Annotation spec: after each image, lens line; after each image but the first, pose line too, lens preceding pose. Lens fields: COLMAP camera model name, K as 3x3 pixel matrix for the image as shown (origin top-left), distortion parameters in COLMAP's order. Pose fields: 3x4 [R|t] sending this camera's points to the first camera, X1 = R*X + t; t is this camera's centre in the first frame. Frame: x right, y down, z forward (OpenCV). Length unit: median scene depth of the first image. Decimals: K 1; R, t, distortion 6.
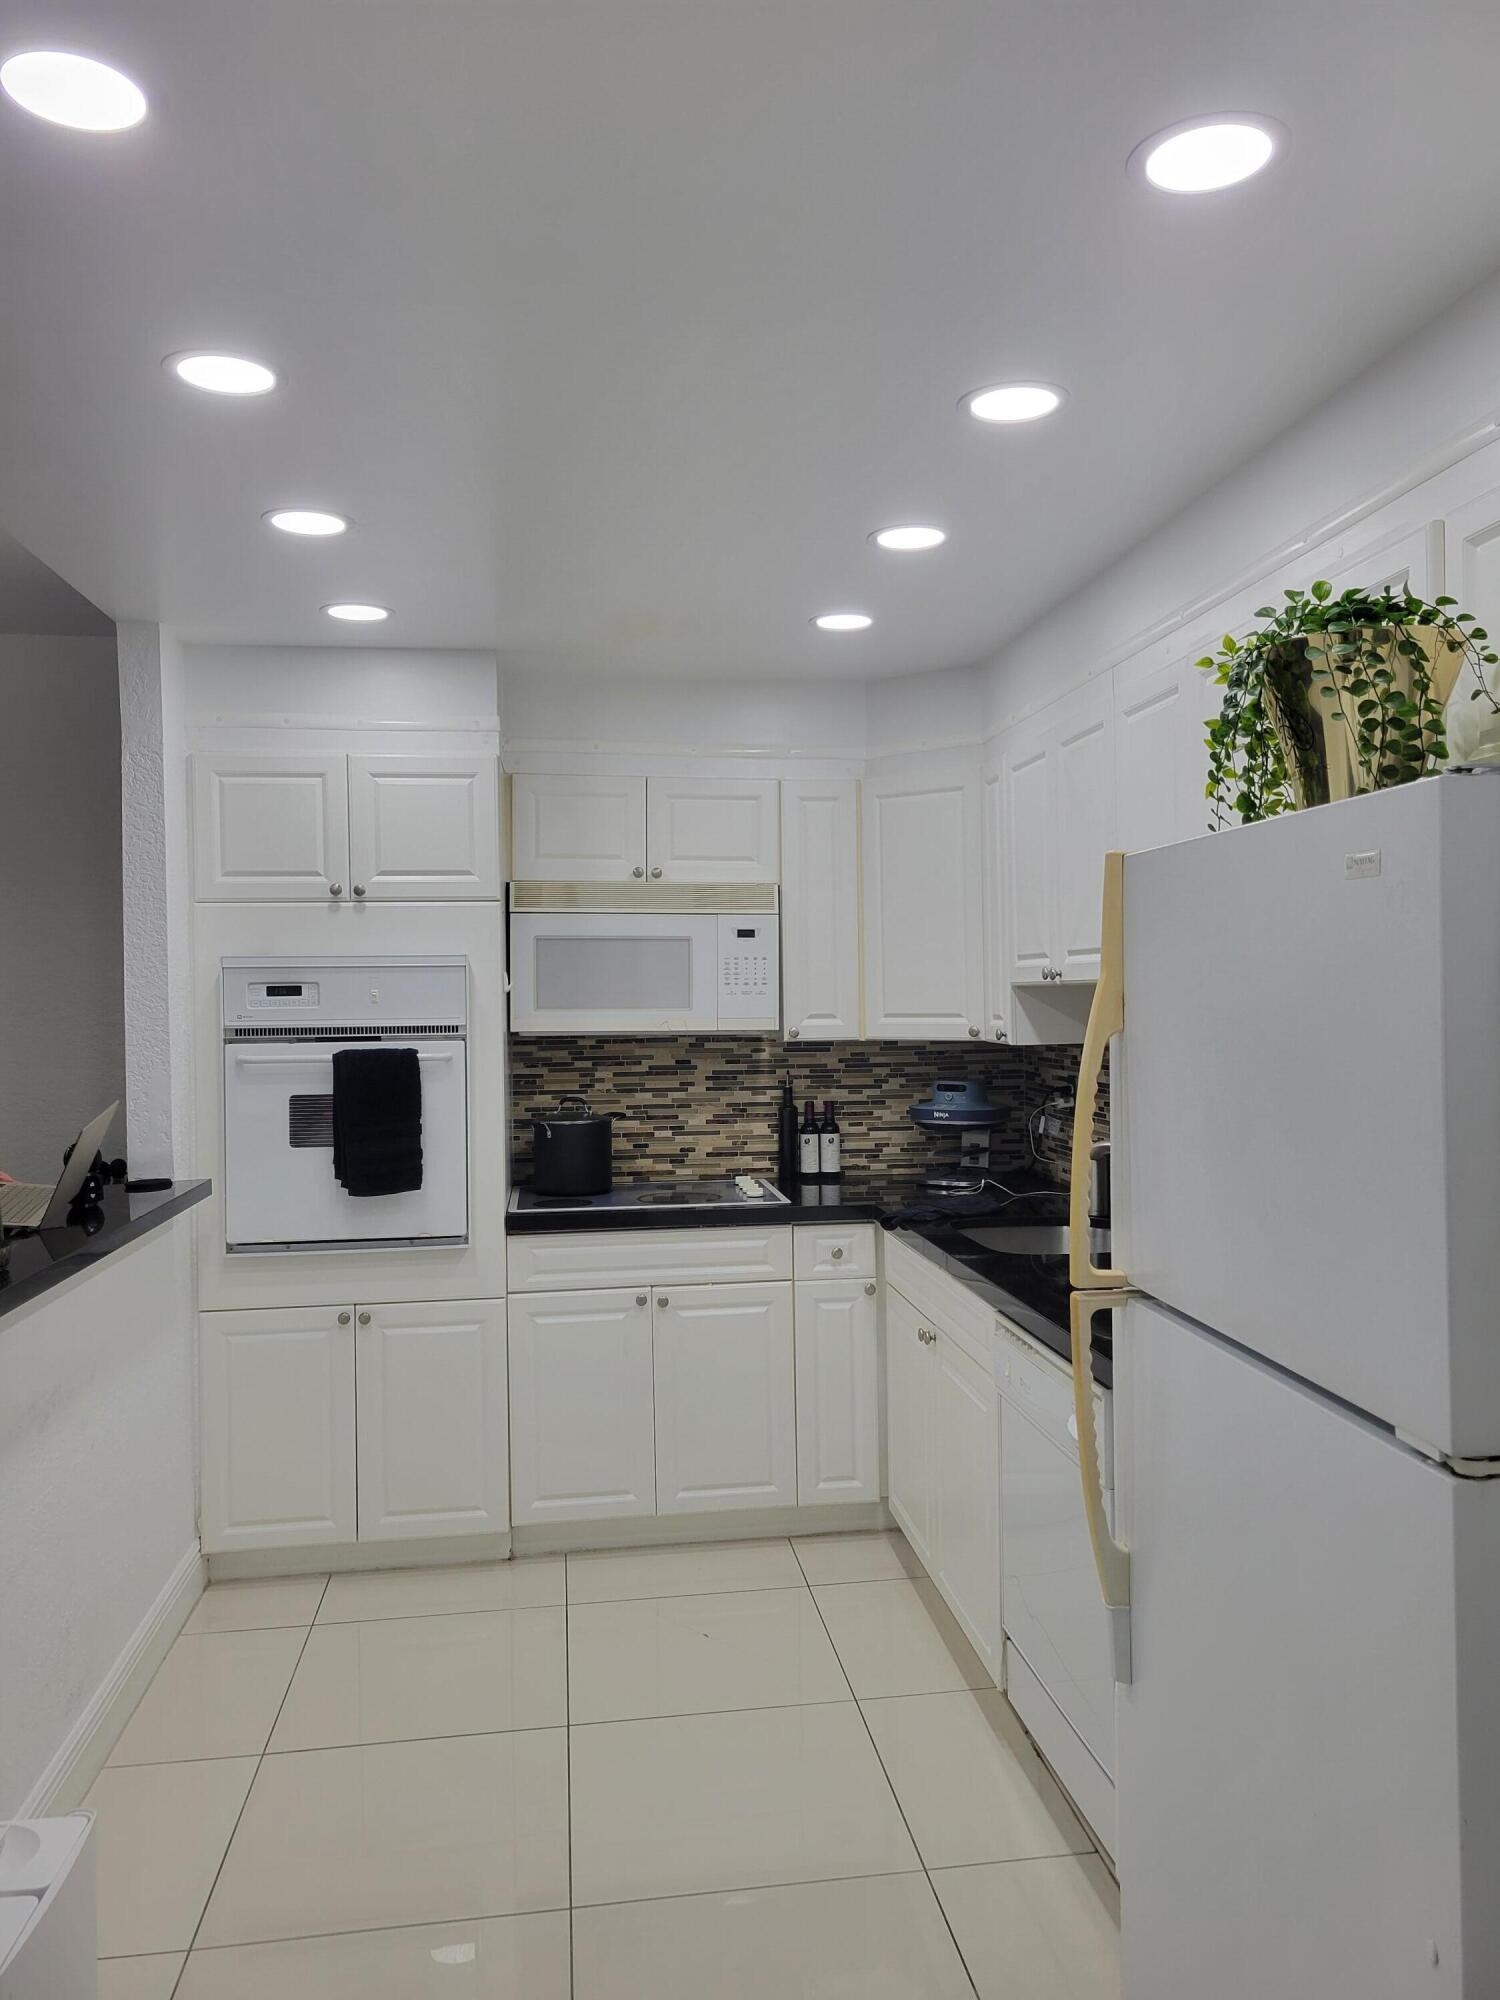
lens RADIAL K [[1495.2, 0, 767.9], [0, 1495.2, 997.6], [0, 0, 1]] dist [0.051313, -0.032870]
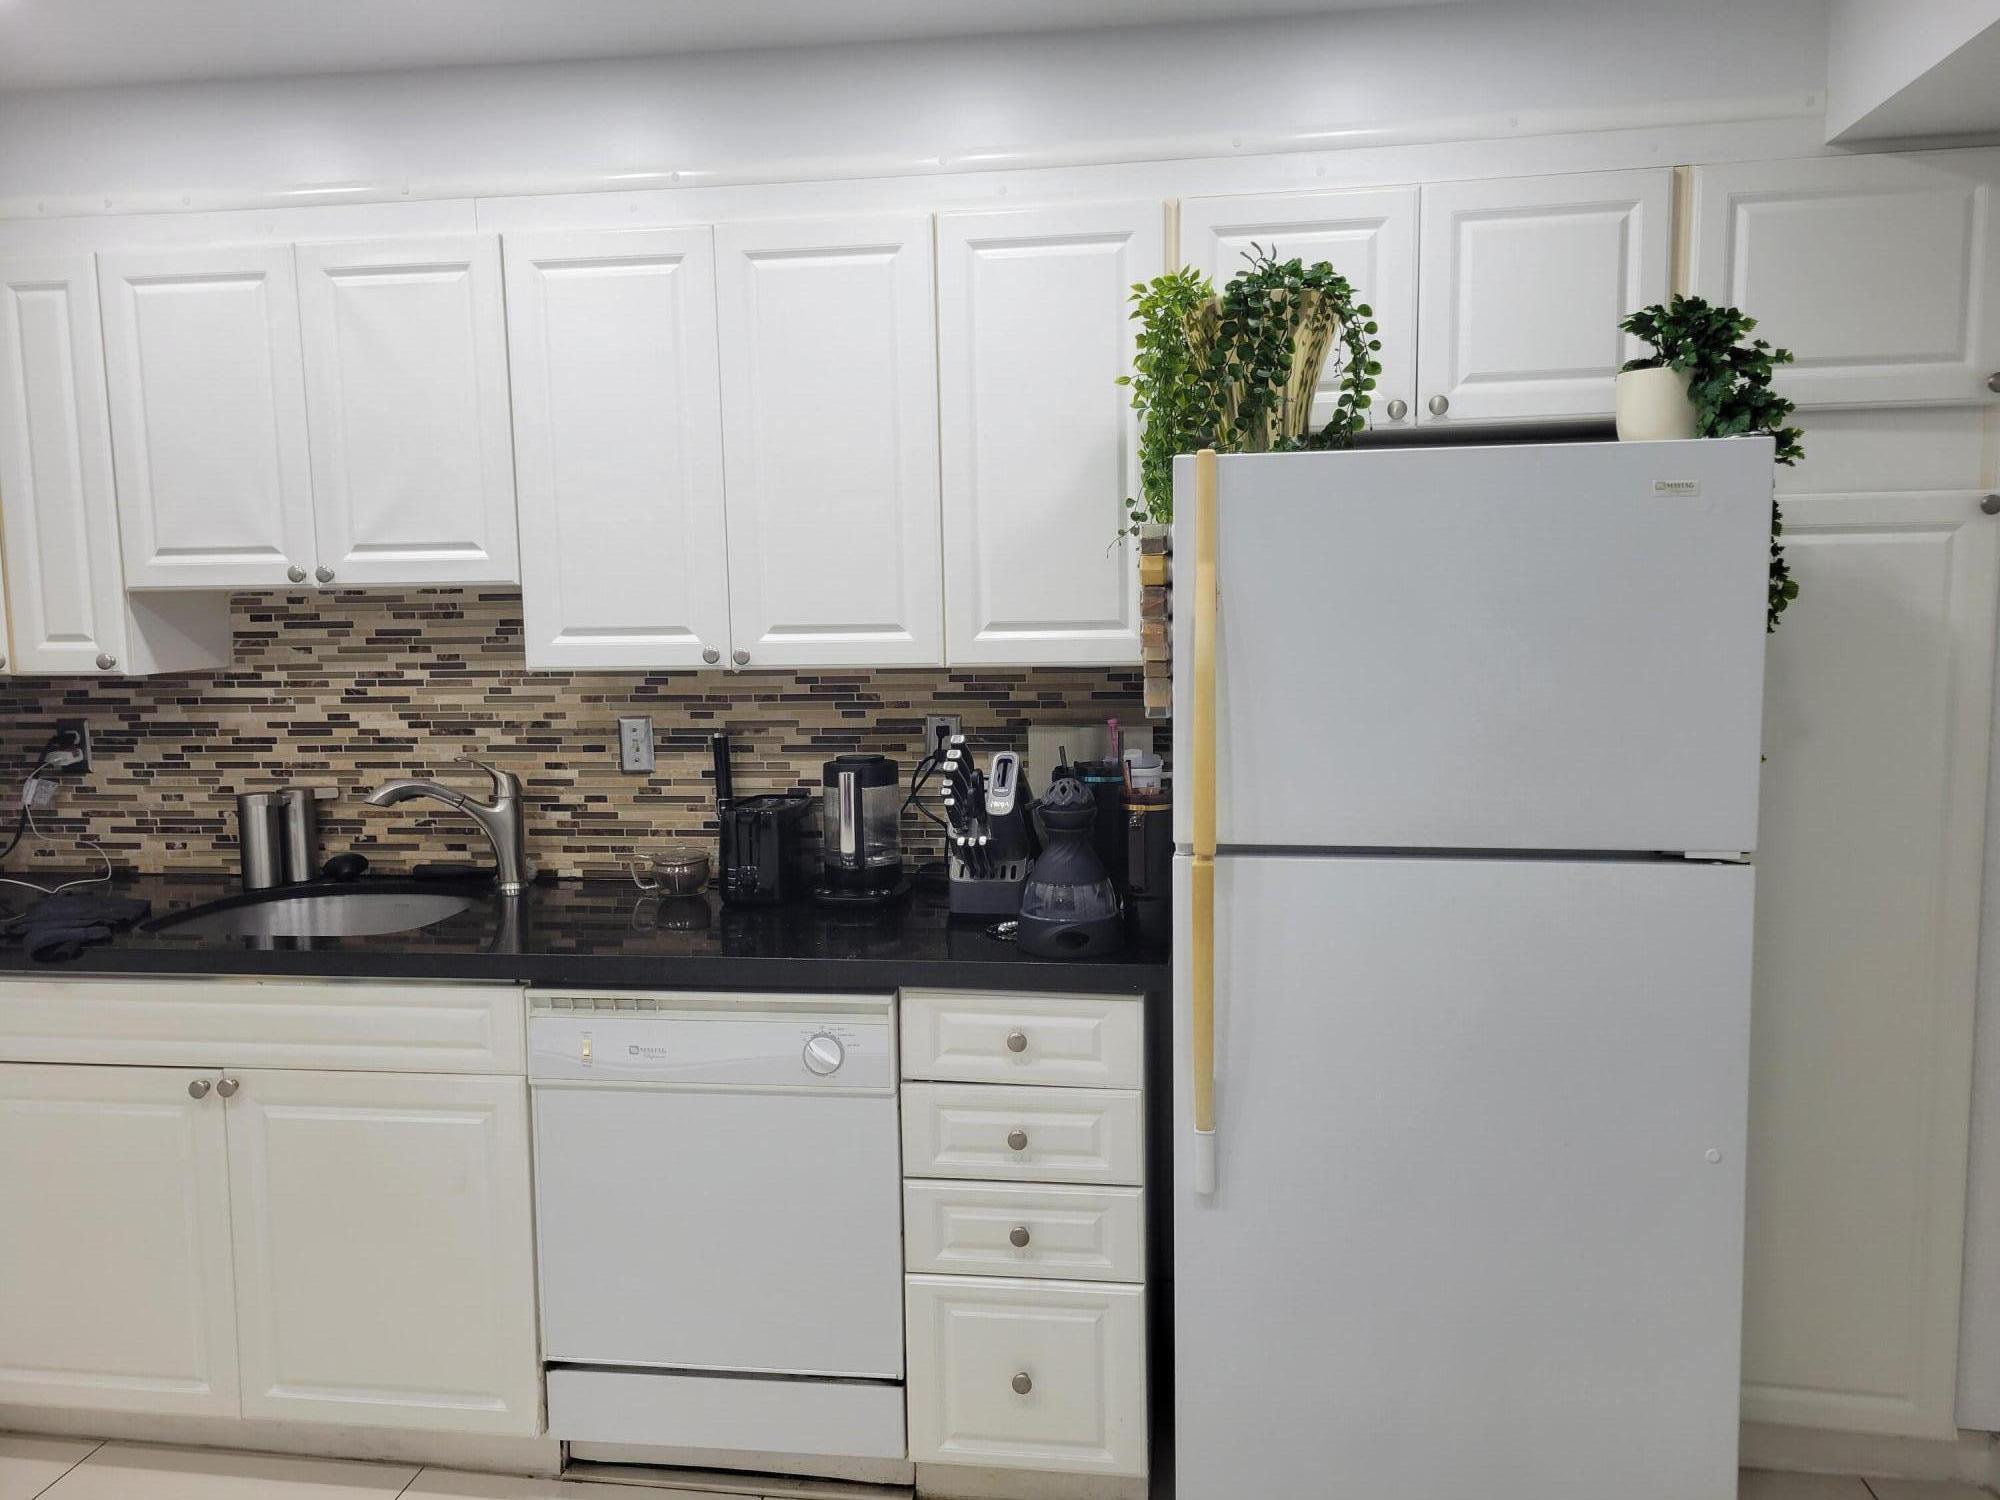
lens RADIAL K [[1495.2, 0, 992.3], [0, 1495.2, 737.3], [0, 0, 1]] dist [0.051313, -0.032870]
pose [[0.277594, -0.084770, 0.956951, -0.399253], [0.016151, 0.996370, 0.083577, 0.007160], [-0.960563, -0.007745, 0.277956, 0.391646]]
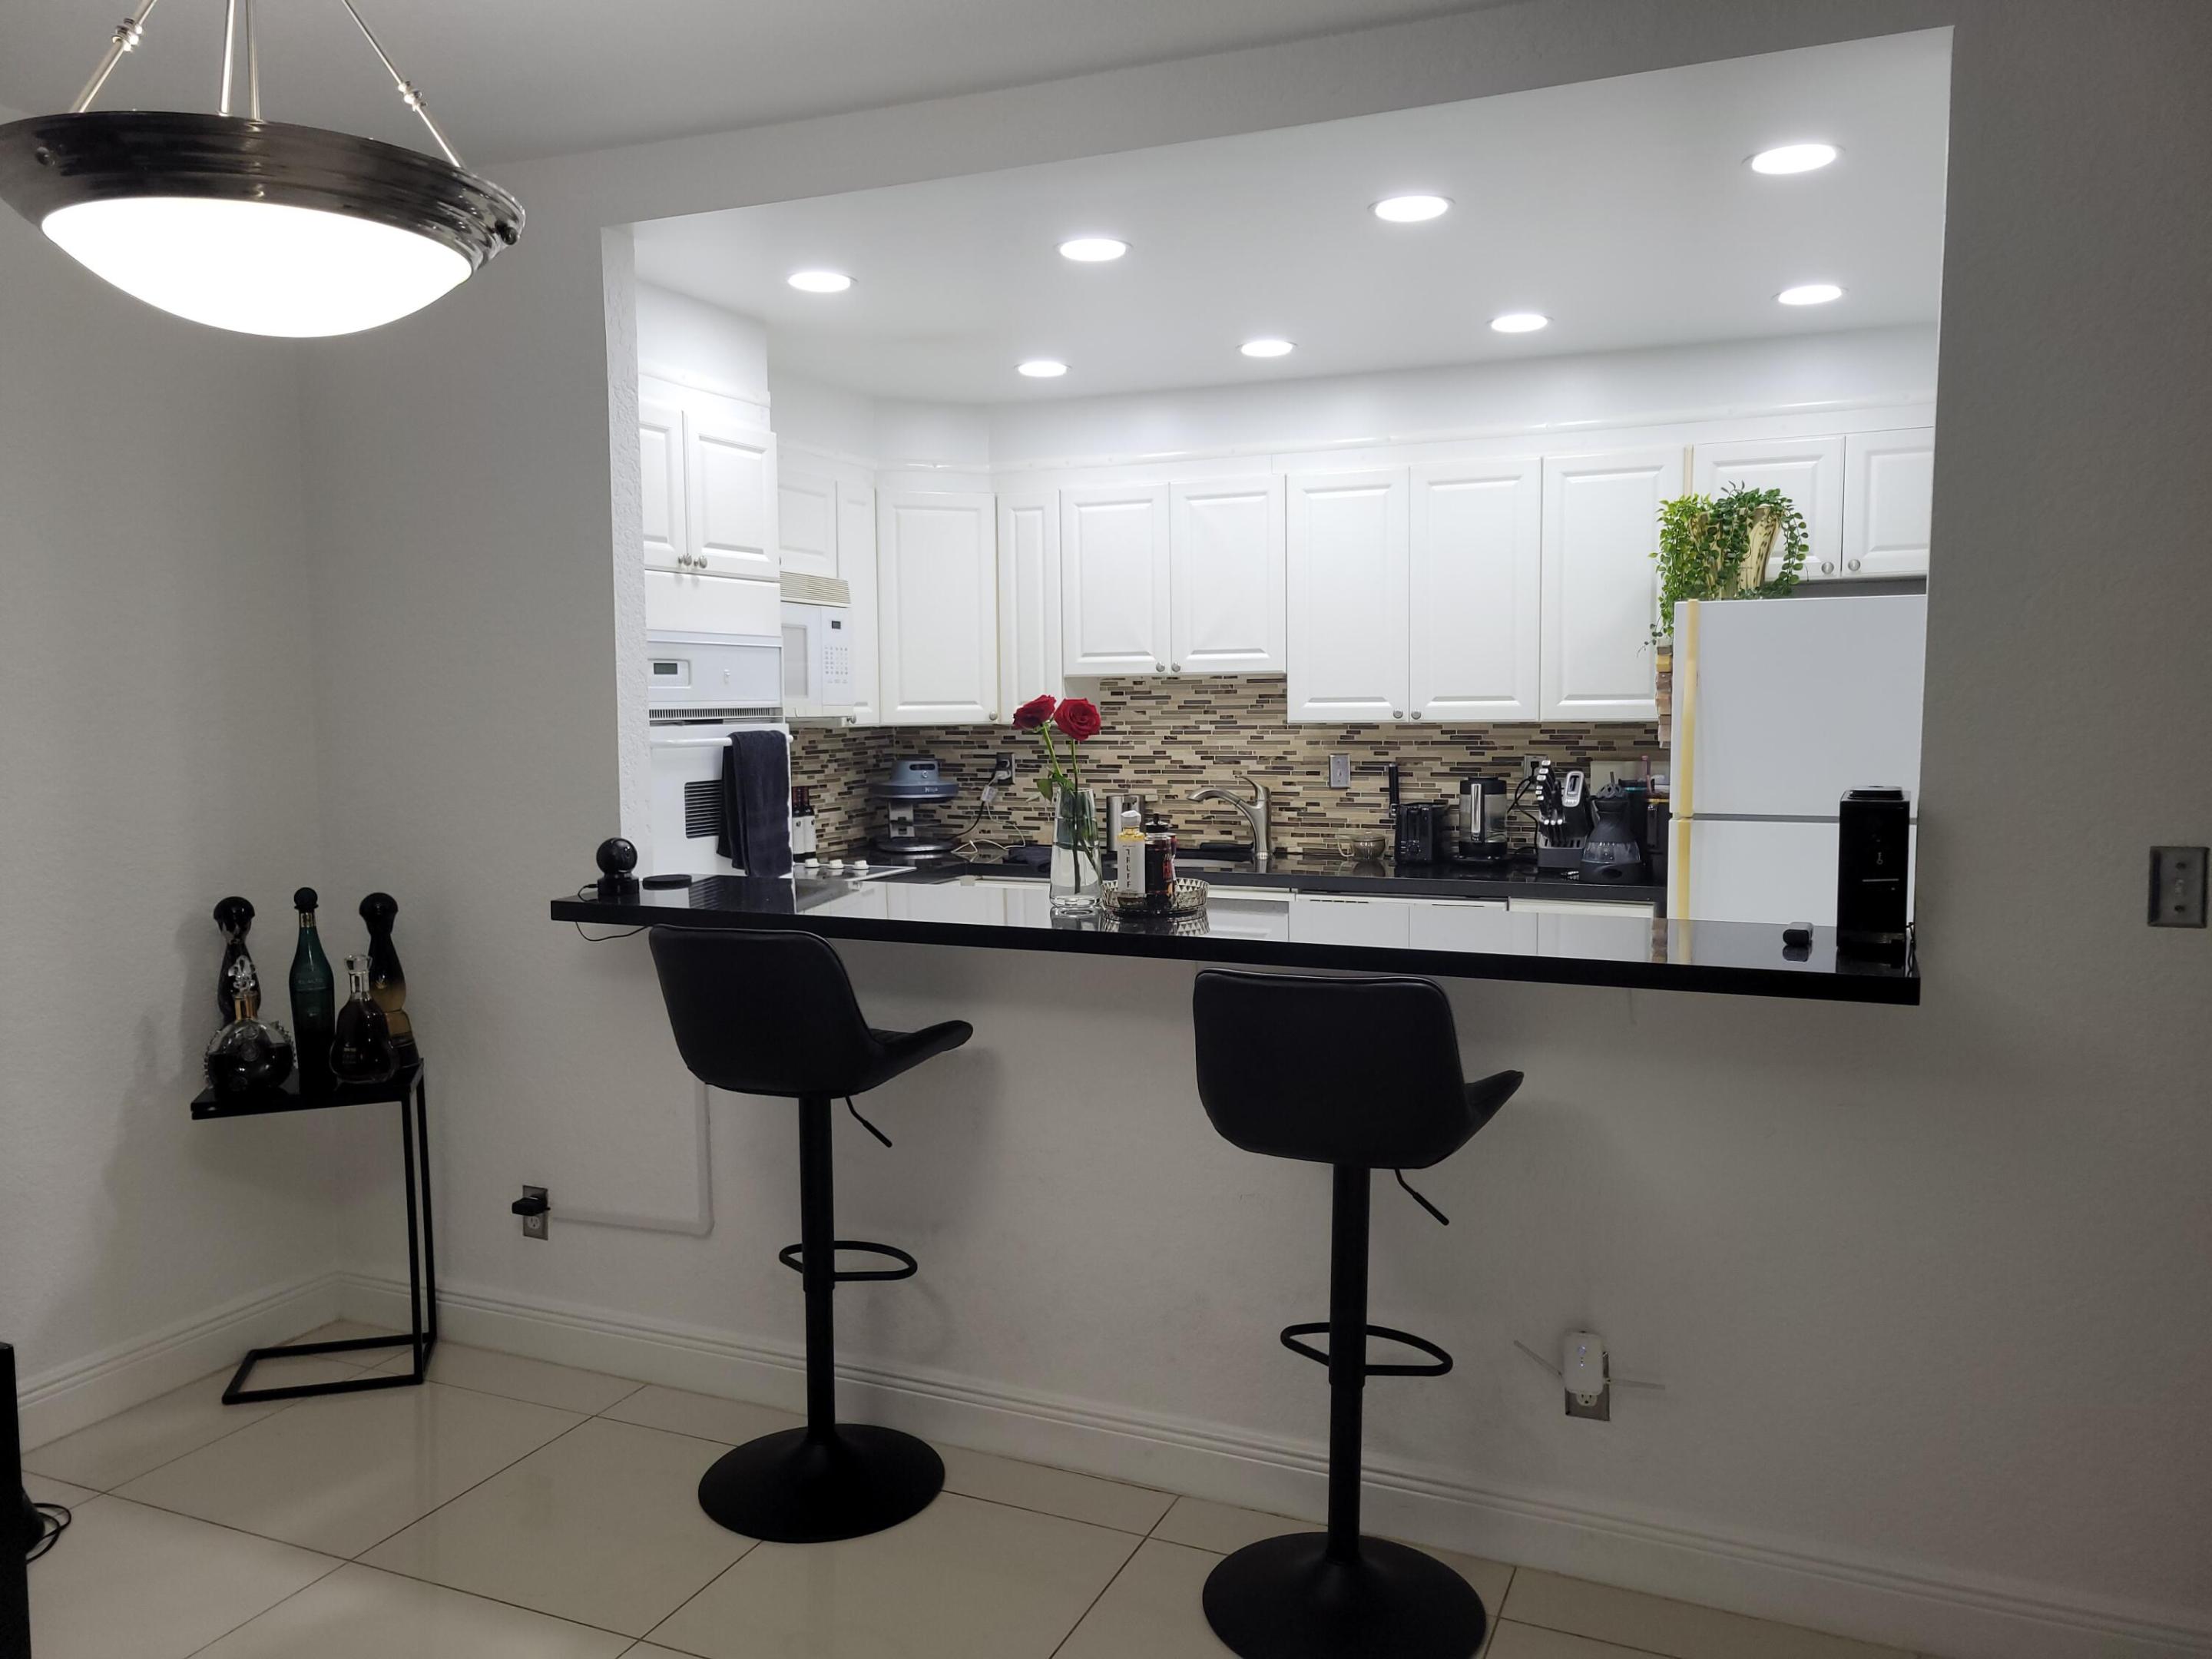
lens RADIAL K [[1653.6, 0, 1105.3], [0, 1653.6, 827.0], [0, 0, 1]] dist [0.051313, -0.032870]
pose [[0.523552, -0.060640, 0.849833, -0.973100], [0.006691, 0.997726, 0.067071, 0.023889], [-0.851968, -0.029429, 0.522767, 0.228756]]
